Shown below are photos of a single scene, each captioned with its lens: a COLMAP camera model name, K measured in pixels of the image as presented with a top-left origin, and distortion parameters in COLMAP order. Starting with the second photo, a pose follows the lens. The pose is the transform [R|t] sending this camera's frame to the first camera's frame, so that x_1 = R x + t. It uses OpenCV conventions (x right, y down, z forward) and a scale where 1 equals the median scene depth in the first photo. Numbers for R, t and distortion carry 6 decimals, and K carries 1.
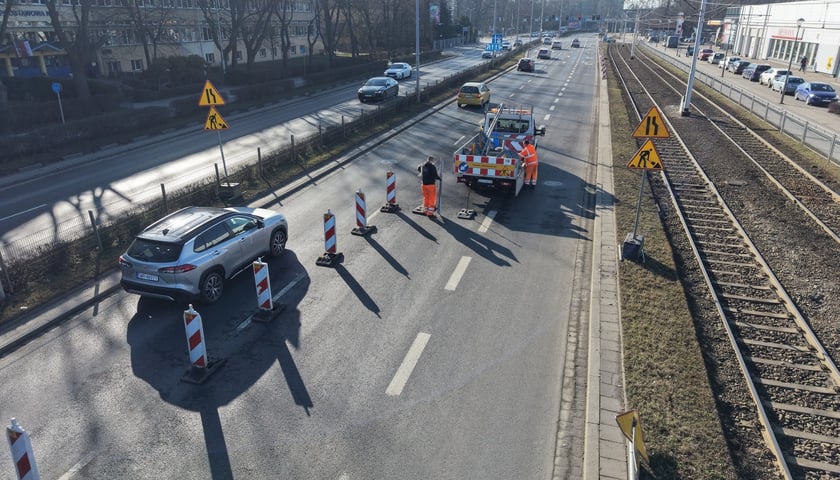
lens RADIAL K [[557.1, 0, 419.5], [0, 557.1, 219.4], [0, 0, 1]] dist [0.033646, -0.035737]
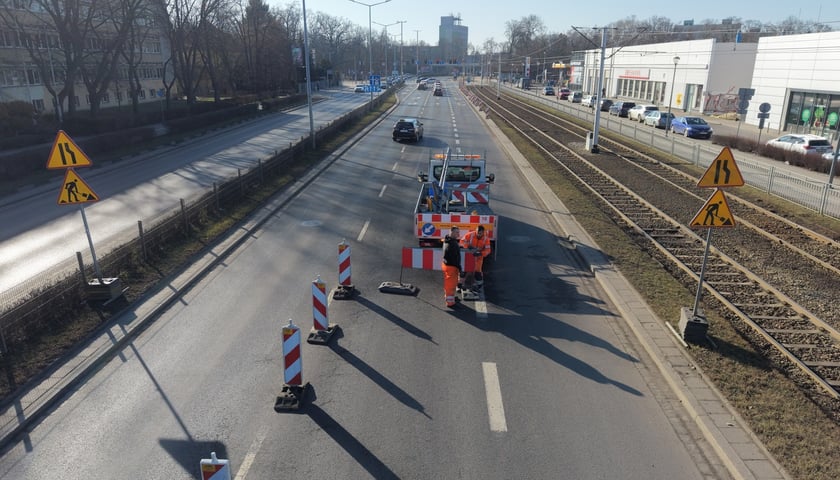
lens RADIAL K [[557.1, 0, 419.5], [0, 557.1, 219.4], [0, 0, 1]] dist [0.033646, -0.035737]
pose [[0.969029, -0.066855, 0.237725, -0.106950], [0.083980, 0.994496, -0.062643, -0.053487], [-0.232229, 0.080667, 0.969310, 0.213019]]
